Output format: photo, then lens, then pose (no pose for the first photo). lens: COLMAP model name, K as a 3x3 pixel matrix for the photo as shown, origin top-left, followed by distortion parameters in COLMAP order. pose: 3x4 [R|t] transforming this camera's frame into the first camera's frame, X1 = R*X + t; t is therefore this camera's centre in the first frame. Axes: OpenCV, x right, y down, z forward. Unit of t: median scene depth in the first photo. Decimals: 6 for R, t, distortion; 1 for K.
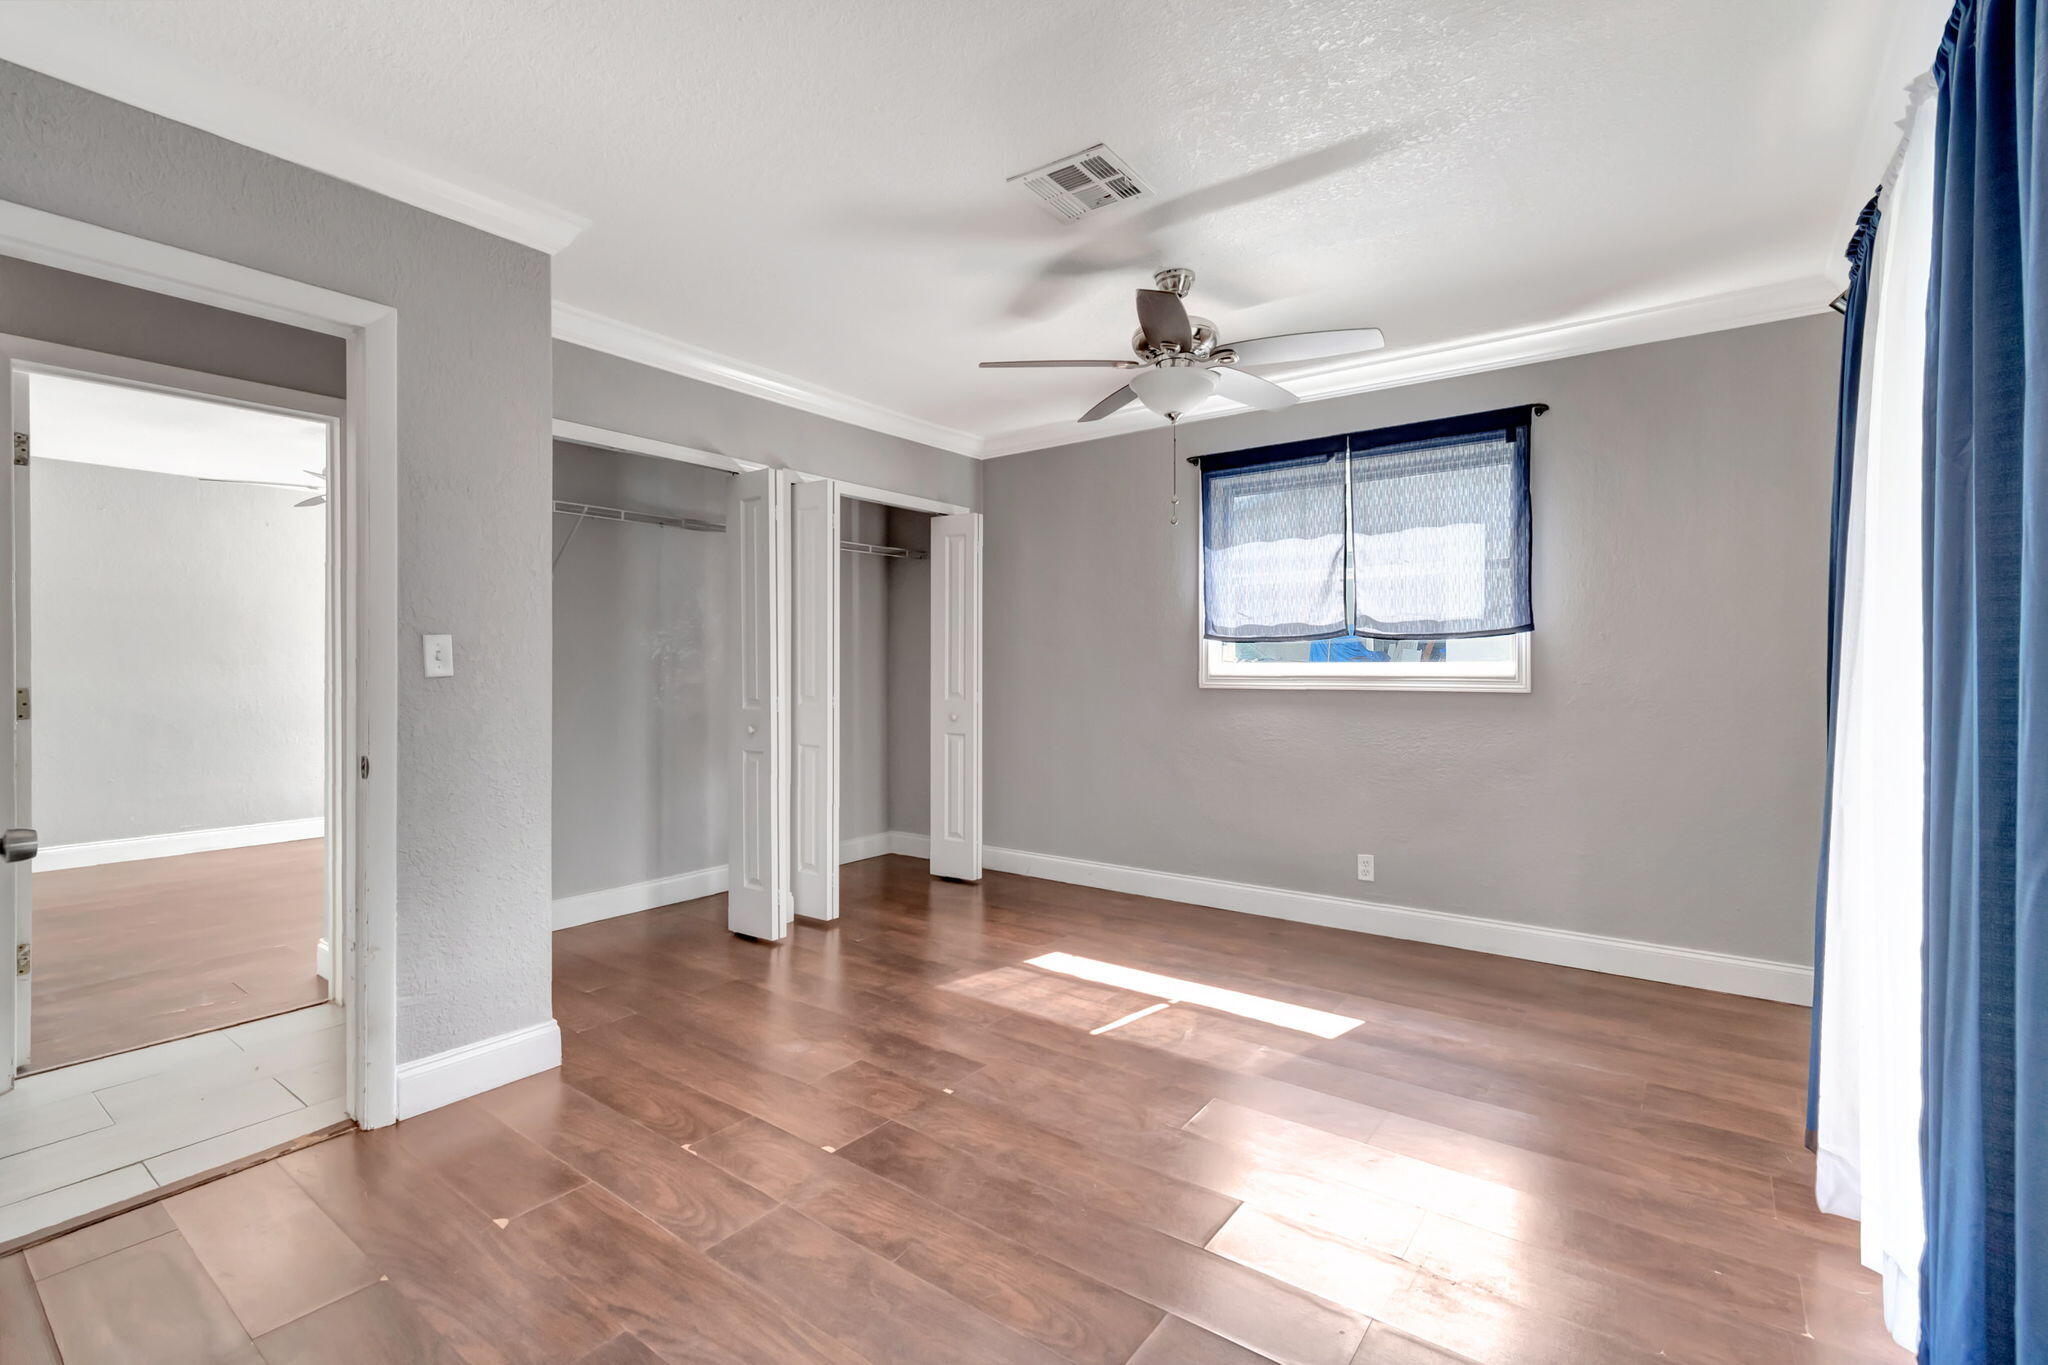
lens RADIAL K [[908.3, 0, 1011.1], [0, 908.3, 667.7], [0, 0, 1]] dist [0.014145, -0.000195]
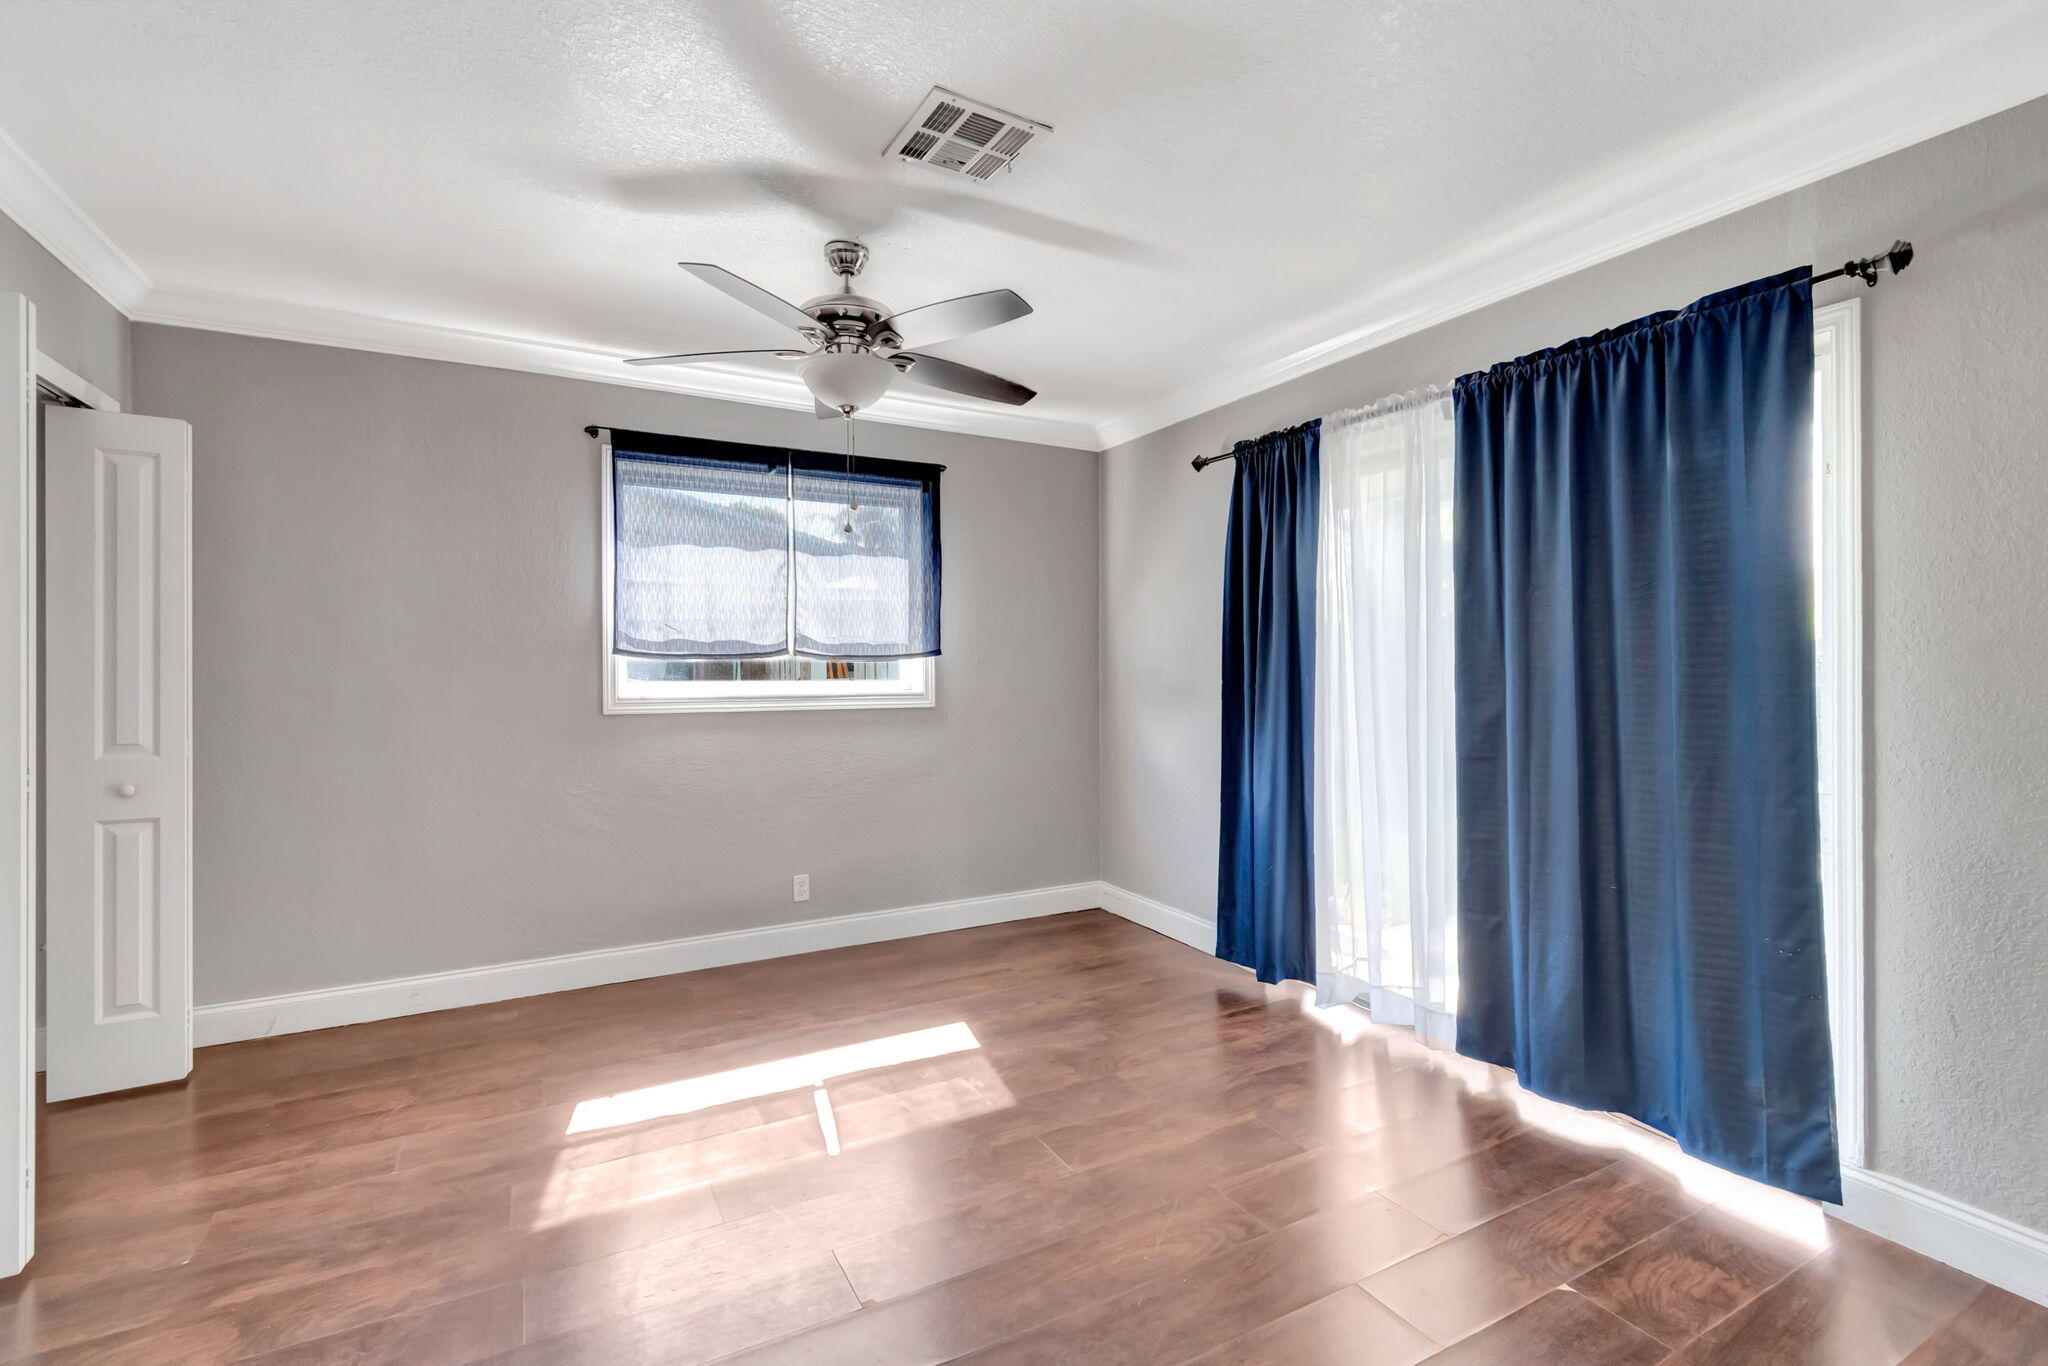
lens RADIAL K [[908.3, 0, 1011.1], [0, 908.3, 668.2], [0, 0, 1]] dist [0.014145, -0.000195]
pose [[0.423110, -0.001177, 0.906077, -0.418736], [-0.001144, 0.999998, 0.001833, -0.023286], [-0.906077, -0.001813, 0.423108, 0.372895]]
